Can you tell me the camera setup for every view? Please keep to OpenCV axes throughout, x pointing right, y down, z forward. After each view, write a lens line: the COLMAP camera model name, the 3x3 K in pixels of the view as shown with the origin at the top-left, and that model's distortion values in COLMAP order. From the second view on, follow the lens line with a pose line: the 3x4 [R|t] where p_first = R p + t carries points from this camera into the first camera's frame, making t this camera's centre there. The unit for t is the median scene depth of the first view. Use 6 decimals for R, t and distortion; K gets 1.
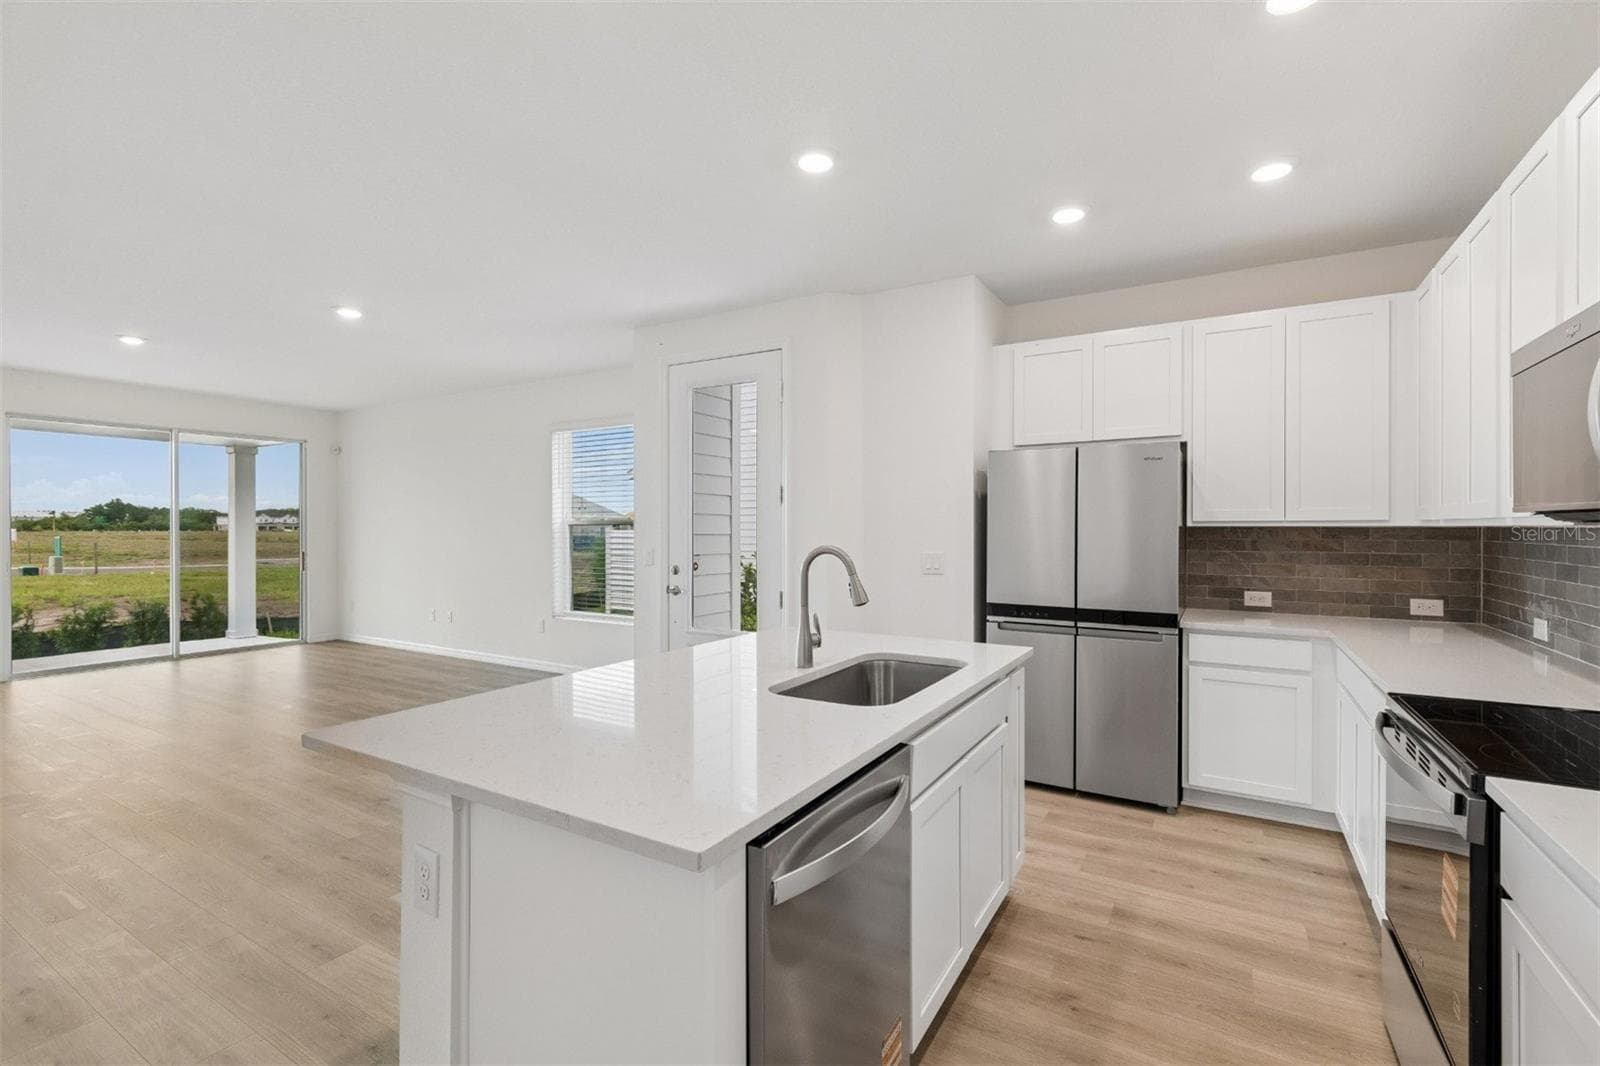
lens RADIAL K [[706.2, 0, 795.0], [0, 706.2, 526.1], [0, 0, 1]] dist [-0.000334, -0.000826]
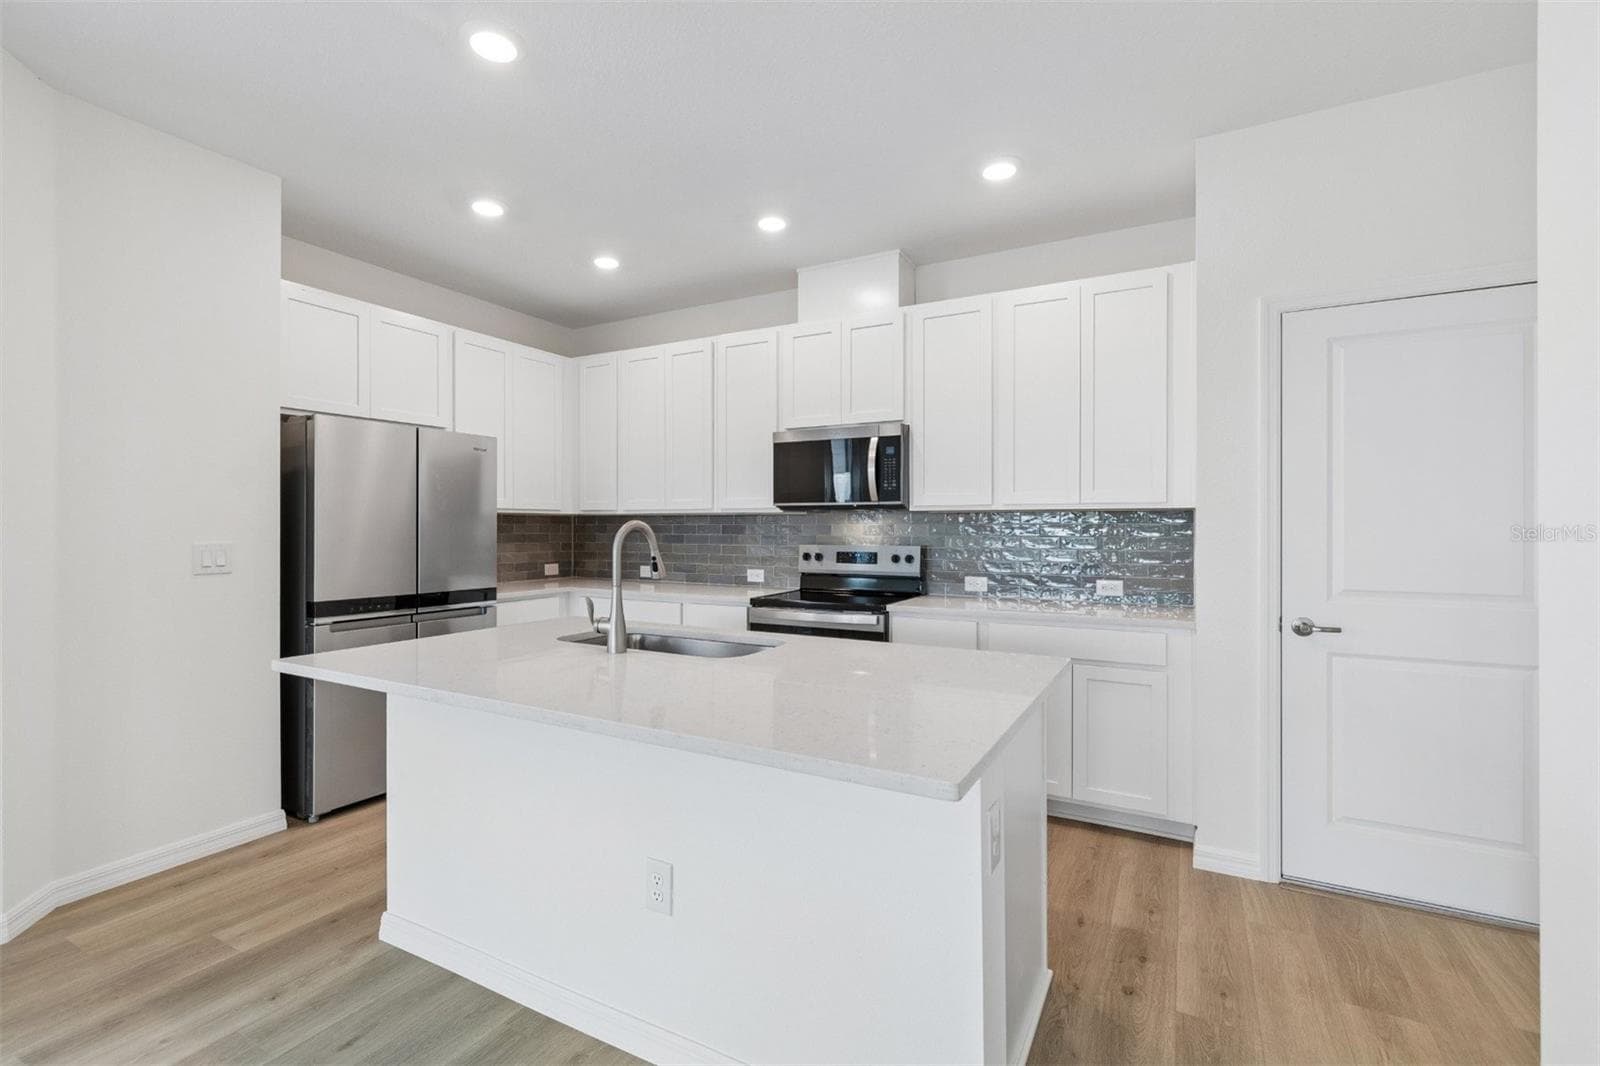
lens RADIAL K [[706.2, 0, 798.7], [0, 706.2, 524.3], [0, 0, 1]] dist [-0.000334, -0.000826]
pose [[-0.050208, 0.002136, 0.998737, -0.633871], [-0.002922, 0.999993, -0.002285, 0.022896], [-0.998735, -0.003033, -0.050201, 0.569540]]
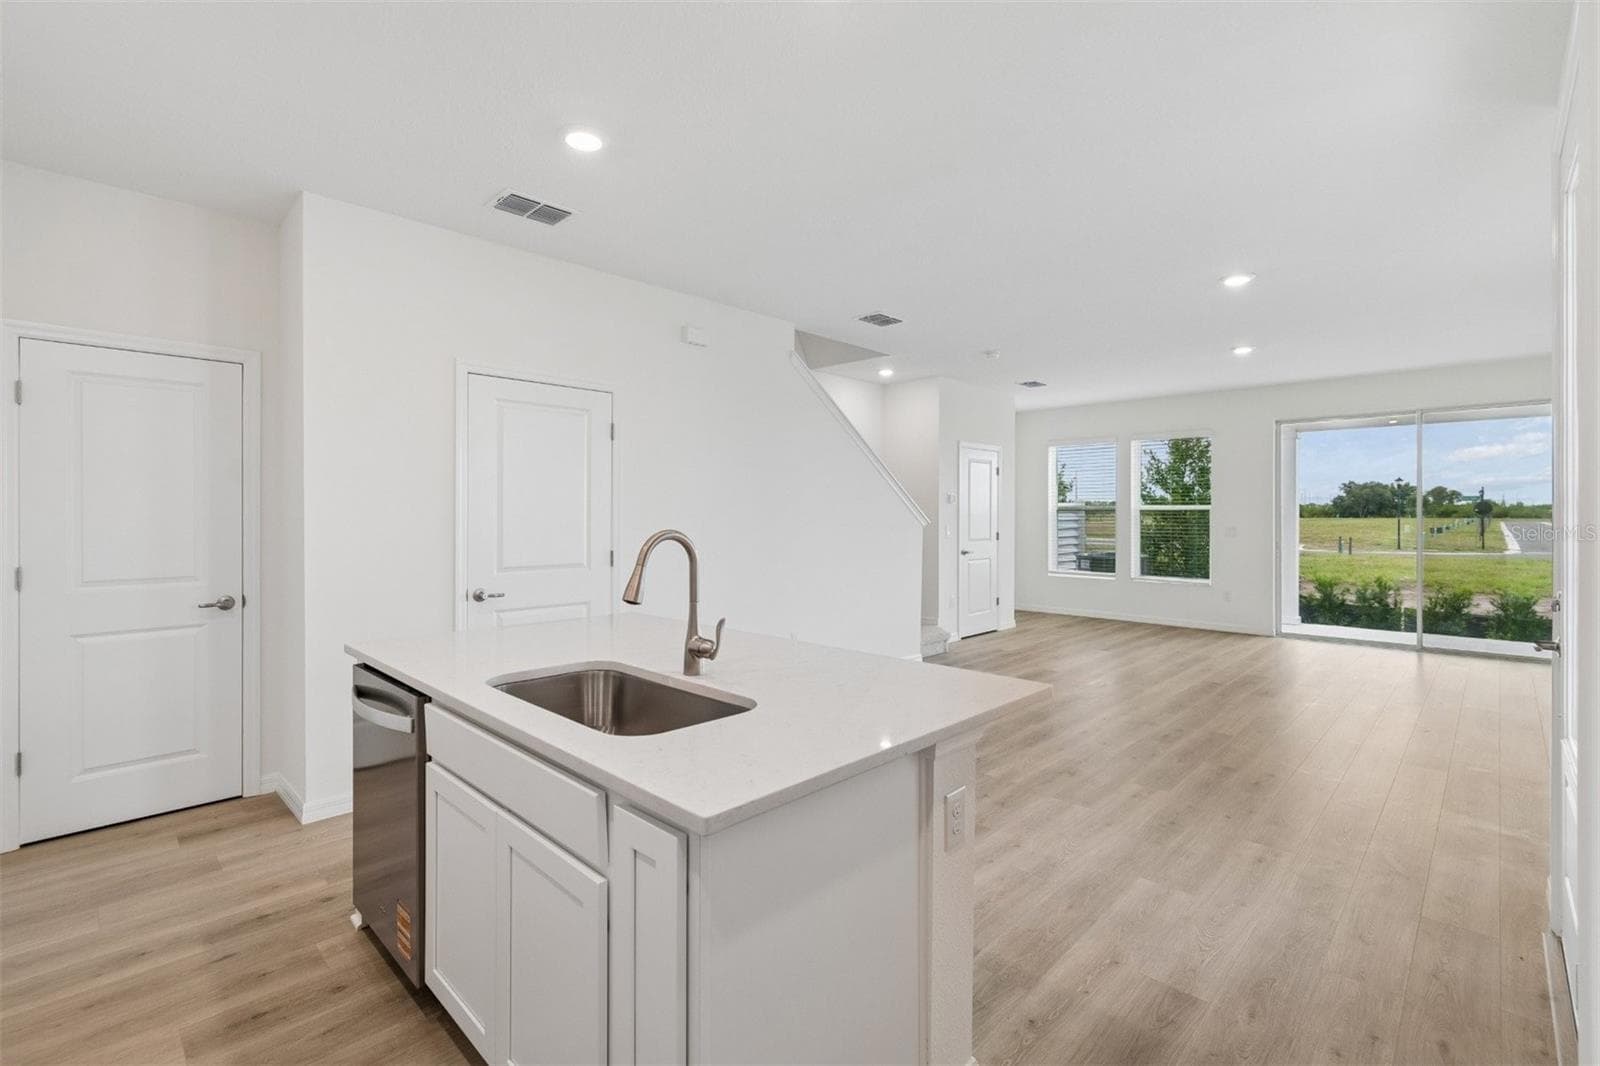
lens RADIAL K [[706.2, 0, 797.0], [0, 706.2, 519.1], [0, 0, 1]] dist [-0.000334, -0.000826]
pose [[-0.225760, 0.009275, -0.974139, 0.561707], [-0.001123, 0.999952, 0.009781, 0.003236], [0.974182, 0.003302, -0.225738, 0.914182]]
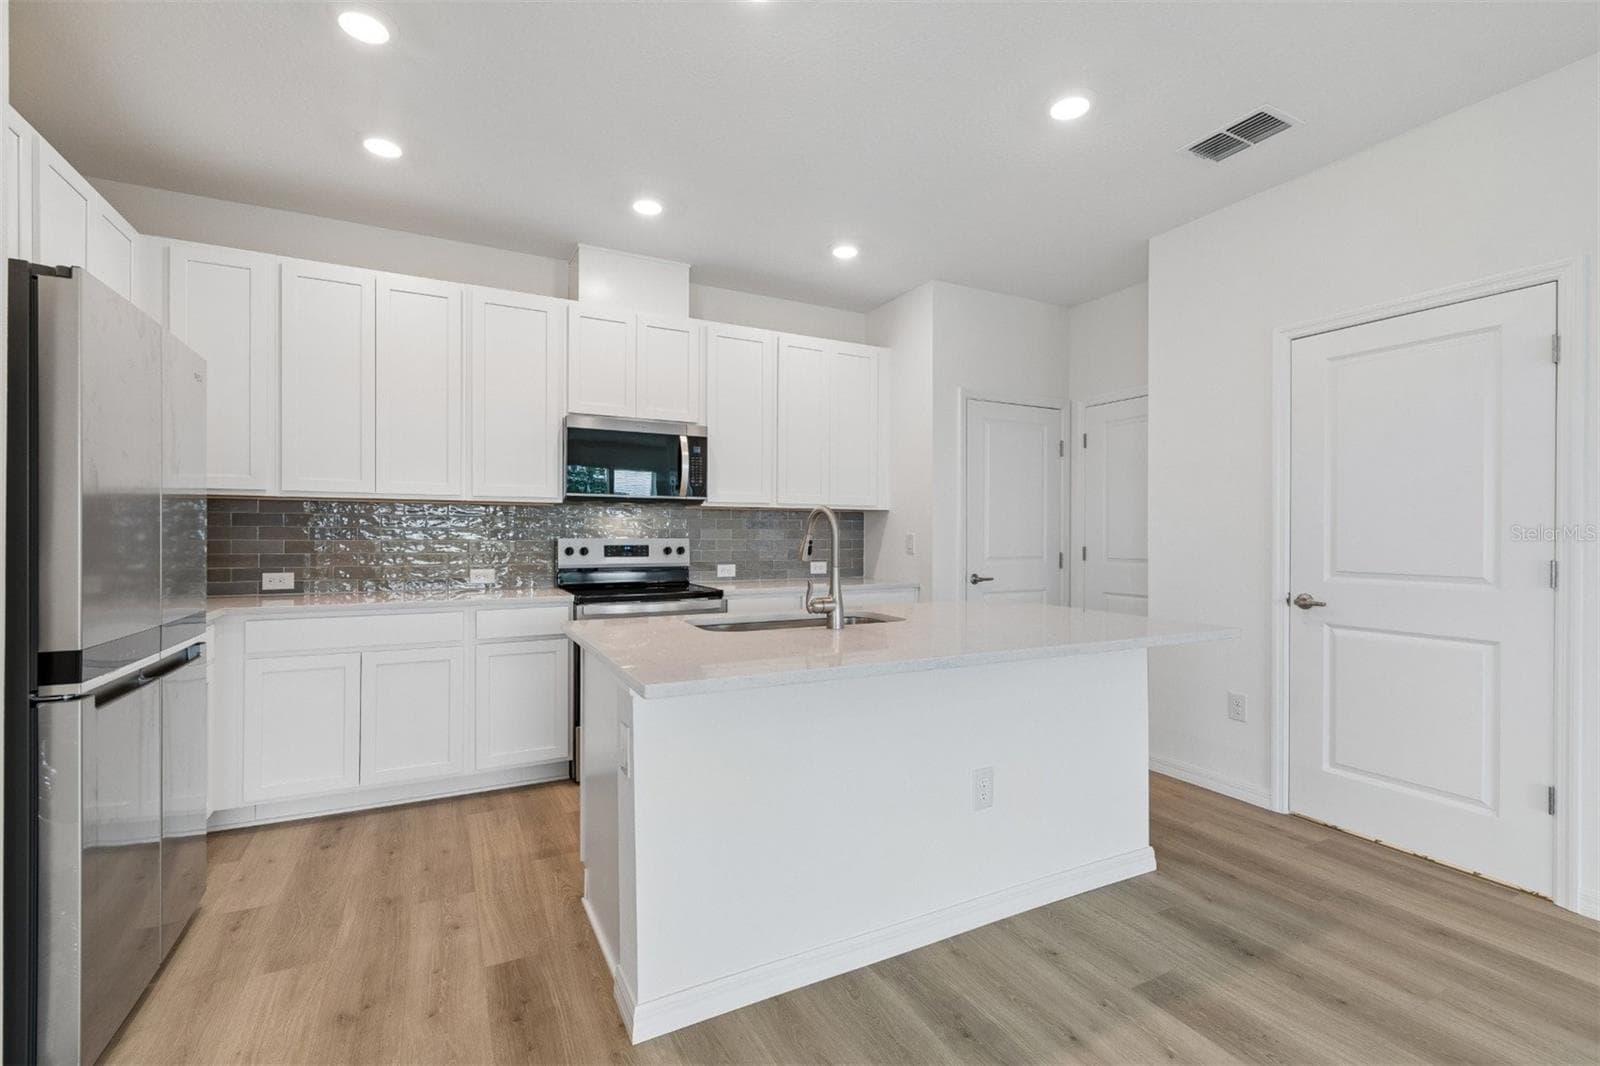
lens RADIAL K [[706.2, 0, 802.8], [0, 706.2, 529.2], [0, 0, 1]] dist [-0.000334, -0.000826]
pose [[-0.858164, 0.001955, 0.513372, -0.312087], [-0.004783, 0.999919, -0.011804, 0.052611], [-0.513354, -0.012585, -0.858085, 1.297327]]
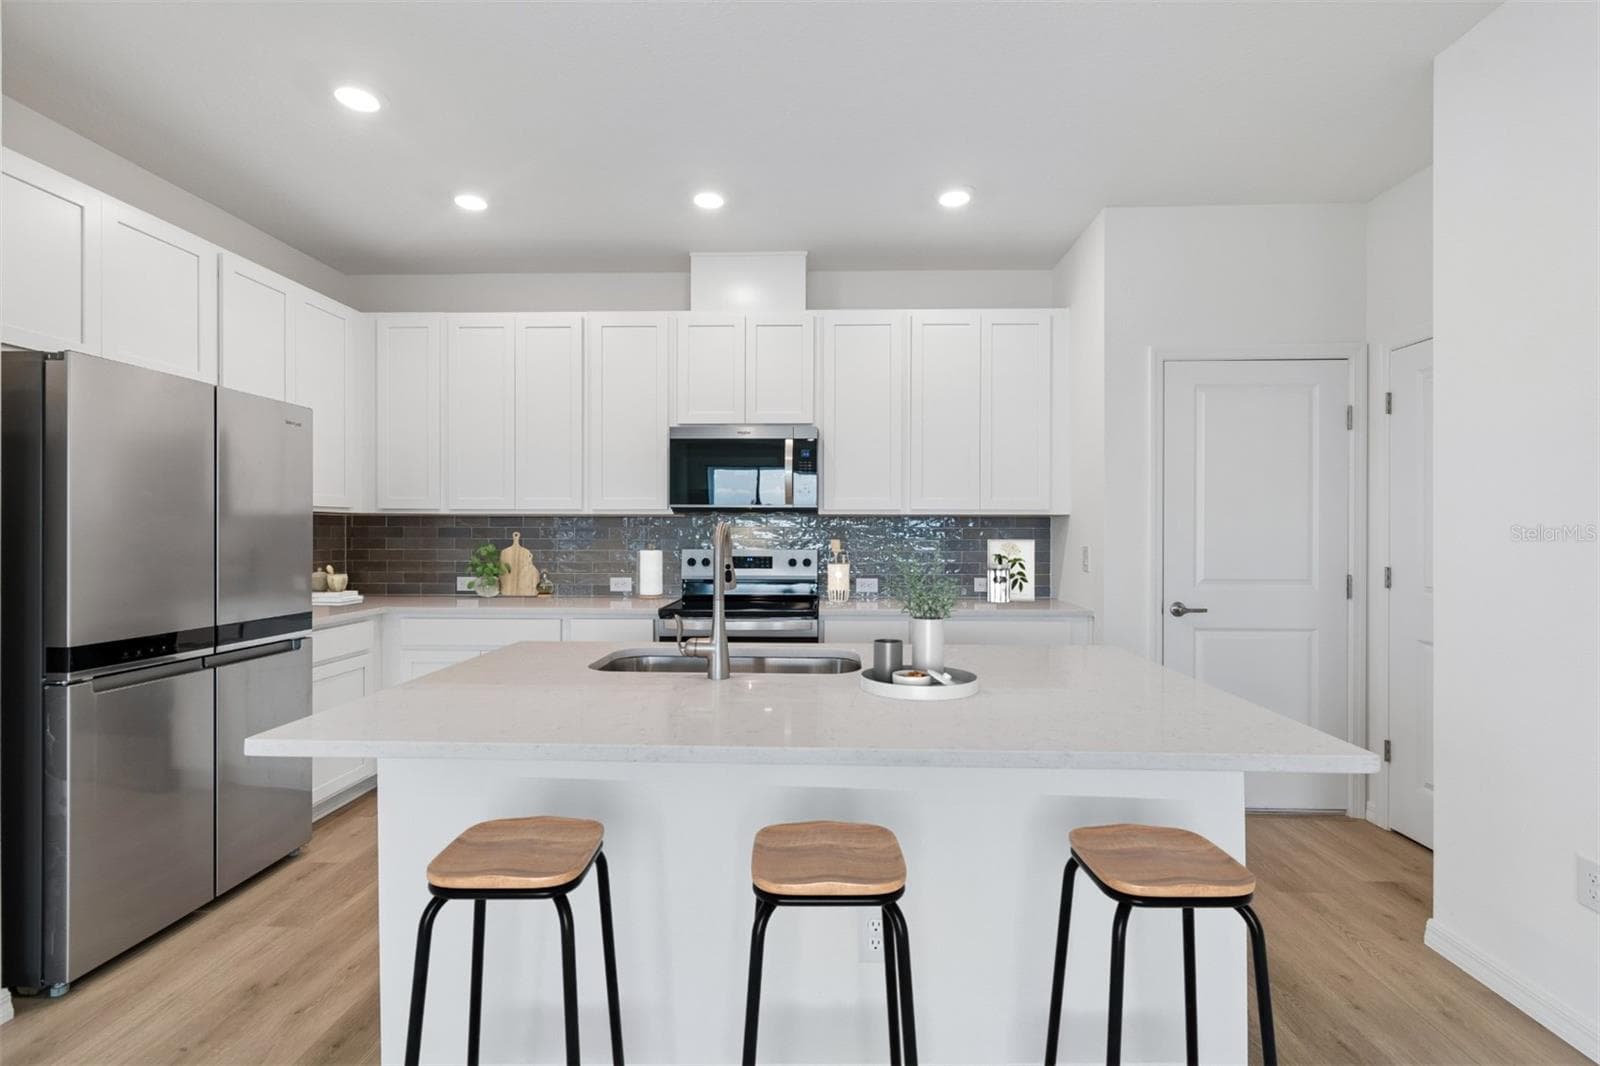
lens RADIAL K [[706.2, 0, 803.7], [0, 706.2, 529.5], [0, 0, 1]] dist [-0.000334, -0.000826]
pose [[-0.493449, -0.000823, 0.869774, -0.491446], [-0.004694, 0.999988, -0.001716, 0.024438], [-0.869762, -0.004929, -0.493447, 0.909314]]
